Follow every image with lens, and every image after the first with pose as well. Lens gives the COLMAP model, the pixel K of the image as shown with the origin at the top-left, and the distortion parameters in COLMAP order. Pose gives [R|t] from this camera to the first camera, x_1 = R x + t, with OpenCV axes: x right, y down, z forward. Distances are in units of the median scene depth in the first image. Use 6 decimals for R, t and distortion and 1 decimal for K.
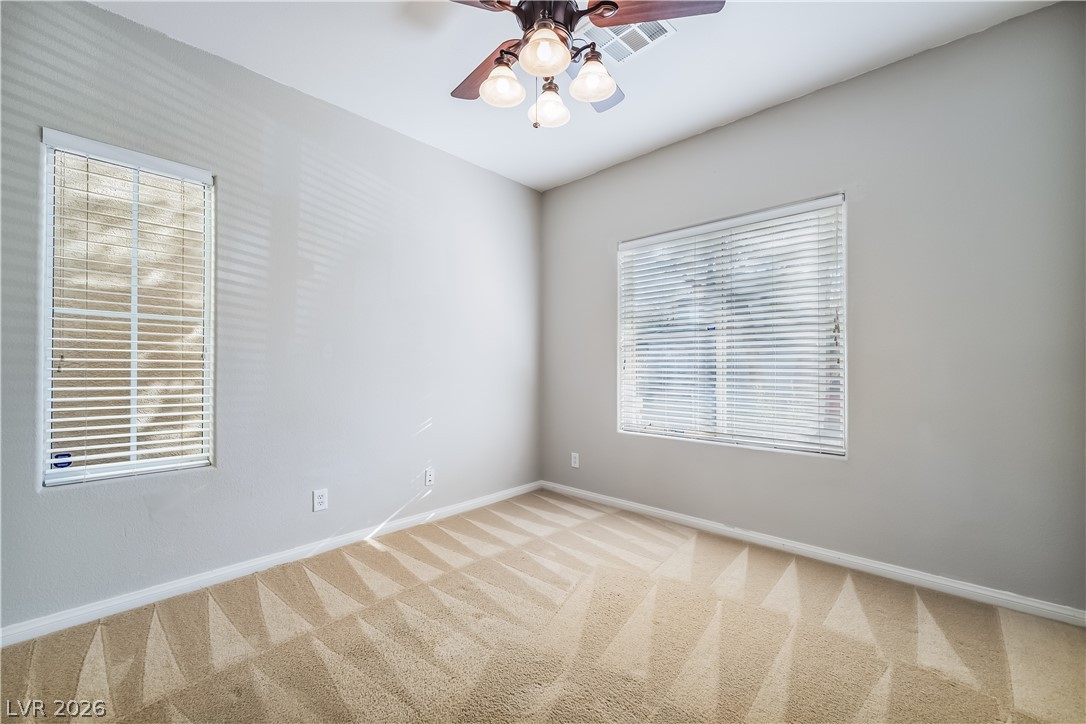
lens RADIAL K [[435.4, 0, 539.8], [0, 435.4, 357.4], [0, 0, 1]] dist [-0.002077, -0.000156]
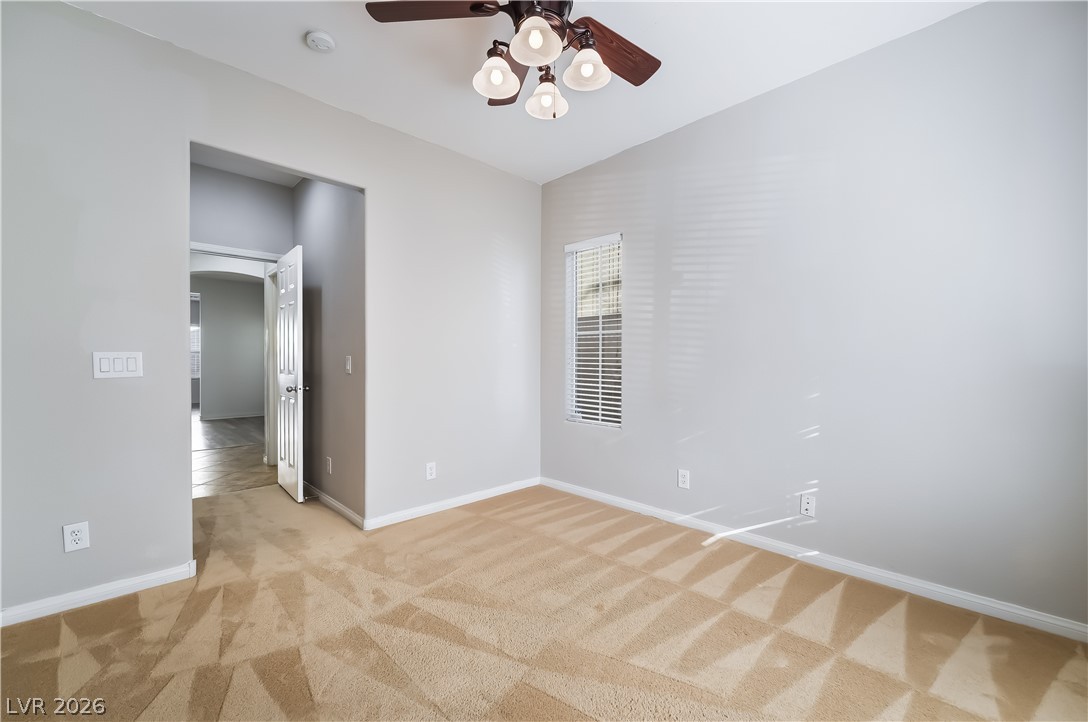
lens RADIAL K [[432.4, 0, 544.7], [0, 432.4, 364.3], [0, 0, 1]] dist [0.000219, 0.000345]
pose [[-0.009575, 0.009990, -0.999904, 0.722819], [0.013122, 0.999865, 0.009864, 0.010063], [0.999868, -0.013026, -0.009705, 0.739460]]
